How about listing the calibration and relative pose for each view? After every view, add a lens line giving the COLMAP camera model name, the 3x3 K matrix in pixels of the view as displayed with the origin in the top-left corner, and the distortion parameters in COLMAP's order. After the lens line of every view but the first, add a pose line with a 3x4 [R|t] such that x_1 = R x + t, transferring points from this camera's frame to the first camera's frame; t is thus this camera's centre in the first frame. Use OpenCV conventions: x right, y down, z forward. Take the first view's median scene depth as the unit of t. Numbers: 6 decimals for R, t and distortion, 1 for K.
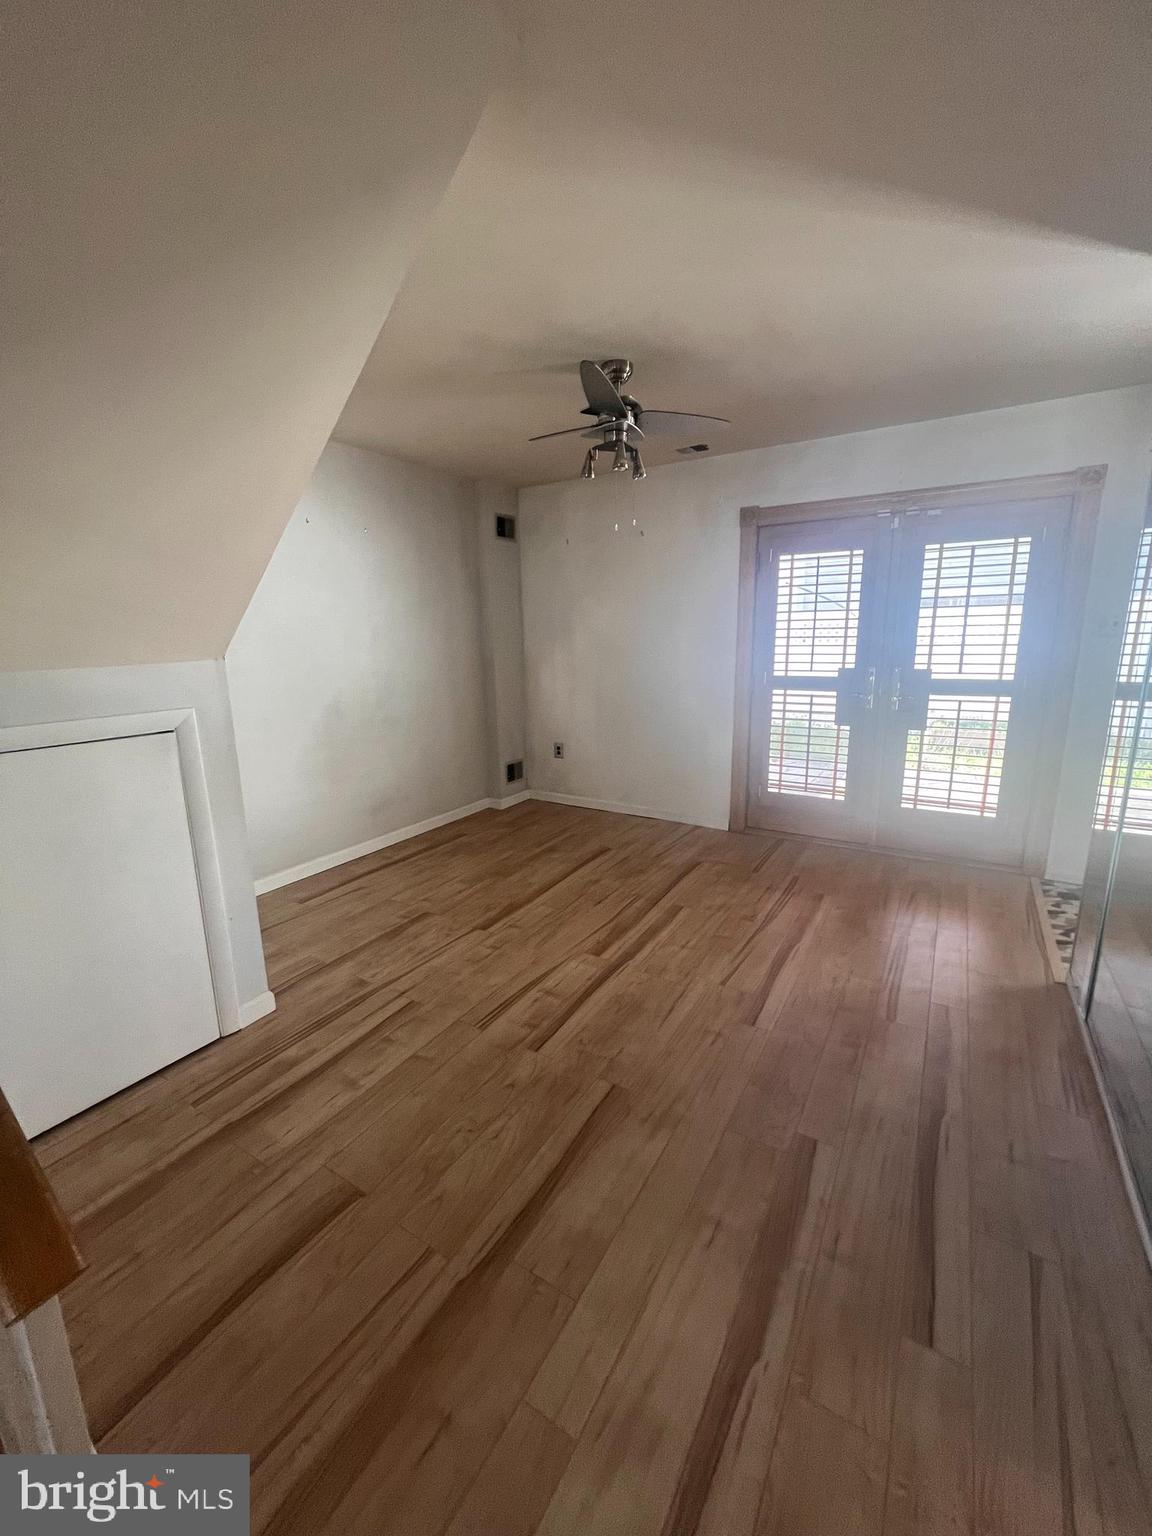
lens RADIAL K [[613.8, 0, 579.5], [0, 613.8, 764.6], [0, 0, 1]] dist [-0.000837, -0.000326]
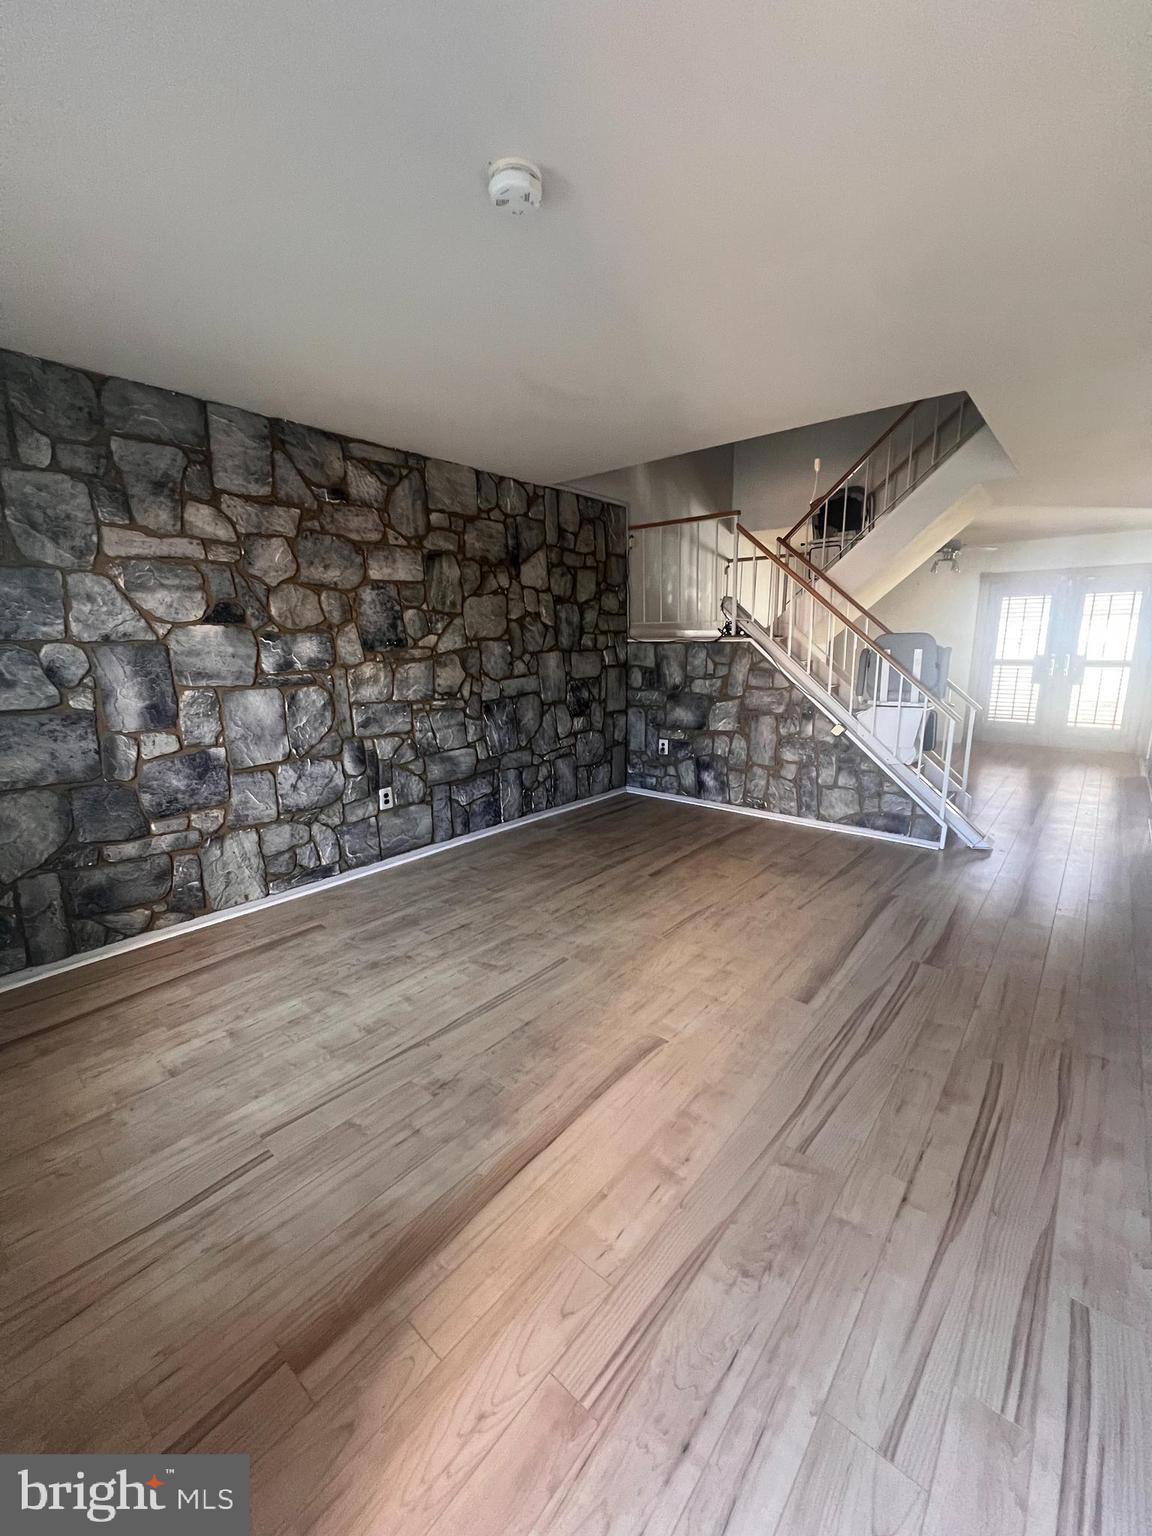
lens RADIAL K [[613.8, 0, 579.5], [0, 613.8, 764.6], [0, 0, 1]] dist [-0.000837, -0.000326]
pose [[0.987464, 0.035780, -0.153735, -0.925441], [-0.037345, 0.999276, -0.007305, 0.348359], [0.153362, 0.012955, 0.988085, -1.532873]]
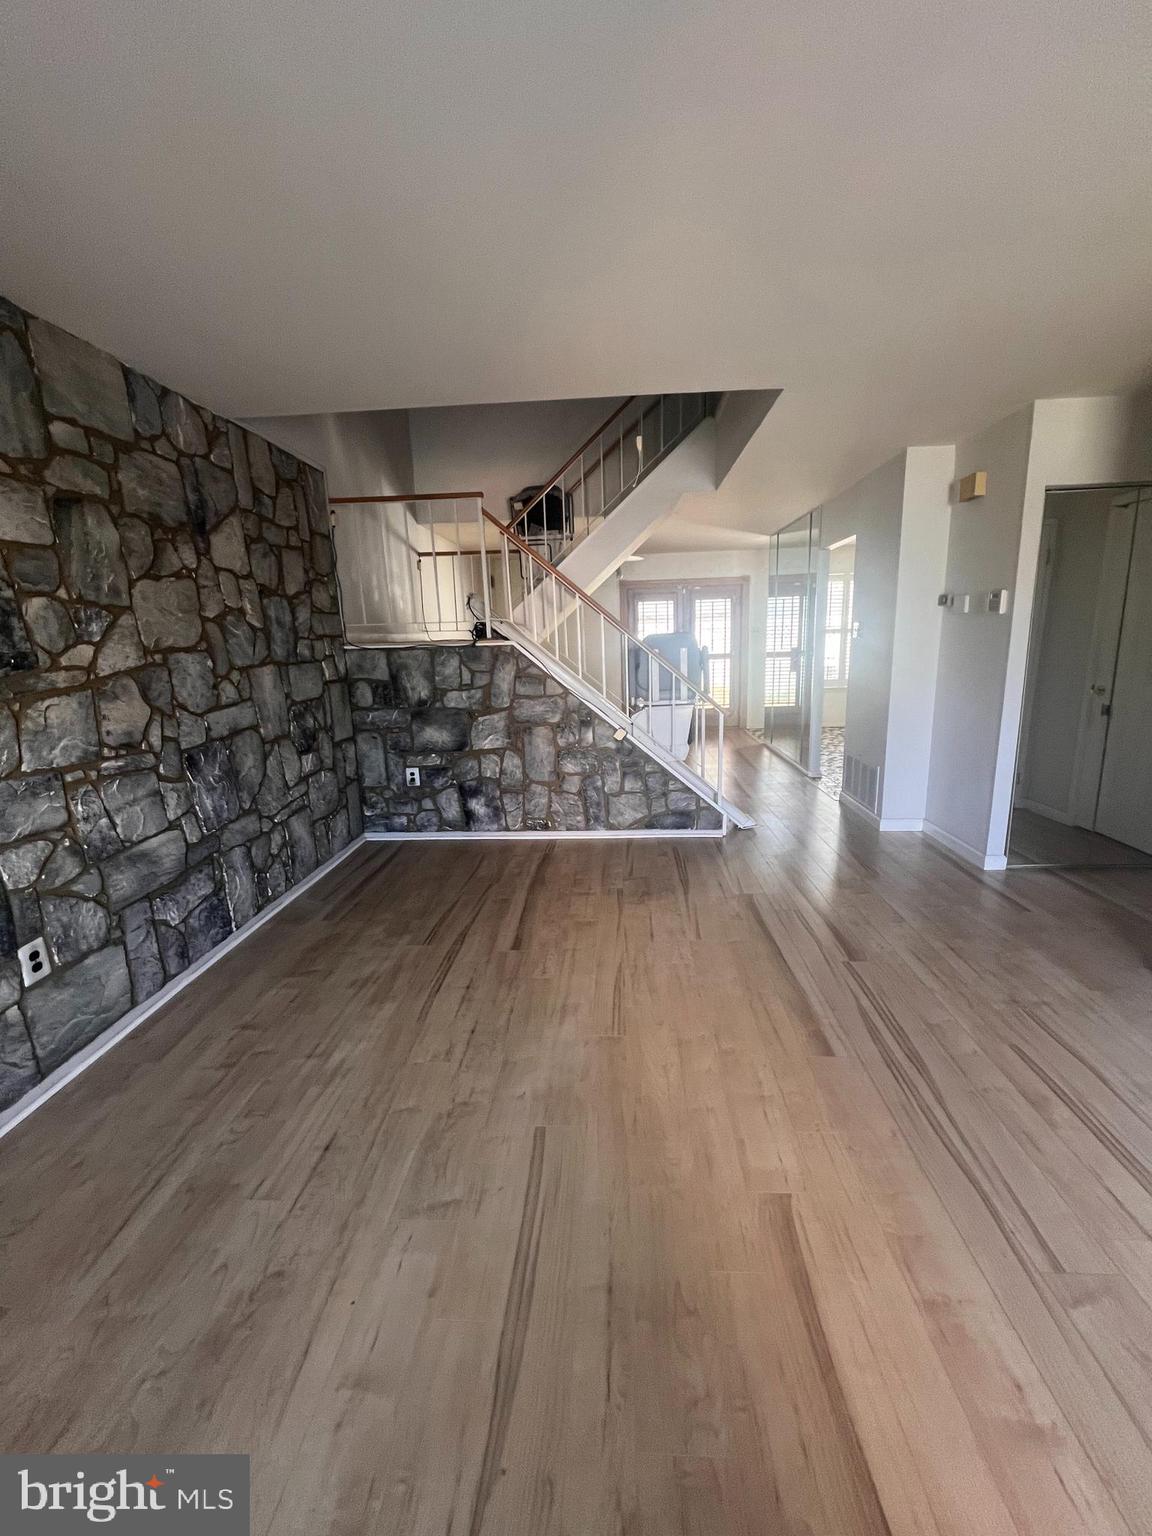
lens RADIAL K [[613.8, 0, 579.5], [0, 613.8, 764.6], [0, 0, 1]] dist [-0.000837, -0.000326]
pose [[0.882384, -0.108219, 0.457917, -1.290754], [0.116299, 0.993158, 0.010609, 0.272700], [-0.455932, 0.043894, 0.888932, -1.184389]]
